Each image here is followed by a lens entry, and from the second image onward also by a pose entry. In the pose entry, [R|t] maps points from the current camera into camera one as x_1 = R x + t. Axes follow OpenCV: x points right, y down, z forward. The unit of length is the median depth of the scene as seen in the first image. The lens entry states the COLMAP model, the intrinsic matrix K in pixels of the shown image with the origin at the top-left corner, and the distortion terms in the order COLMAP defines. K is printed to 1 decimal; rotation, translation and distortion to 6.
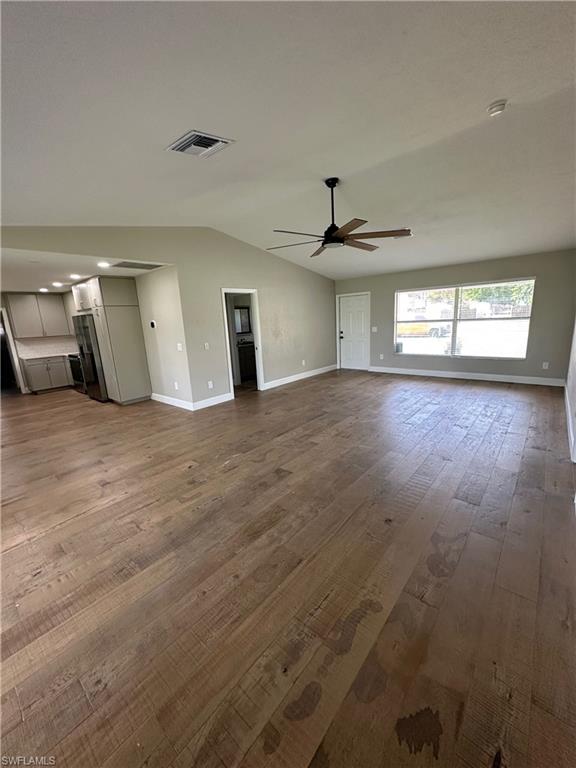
lens RADIAL K [[306.1, 0, 287.6], [0, 306.1, 384.2], [0, 0, 1]] dist [0.000950, -0.000041]
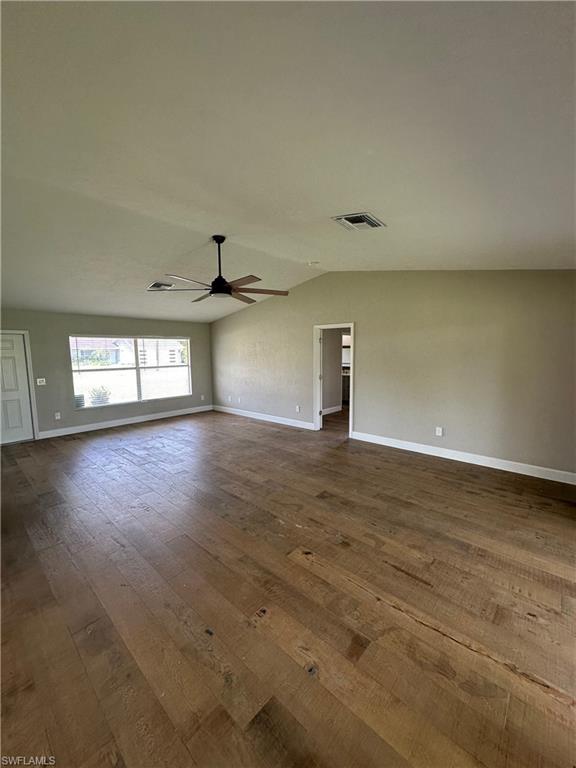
lens RADIAL K [[306.1, 0, 287.8], [0, 306.1, 385.7], [0, 0, 1]] dist [0.000950, -0.000041]
pose [[0.029387, -0.060068, 0.997762, -1.086146], [0.219954, 0.974114, 0.052166, -0.188515], [-0.975067, 0.217929, 0.041839, 0.957538]]
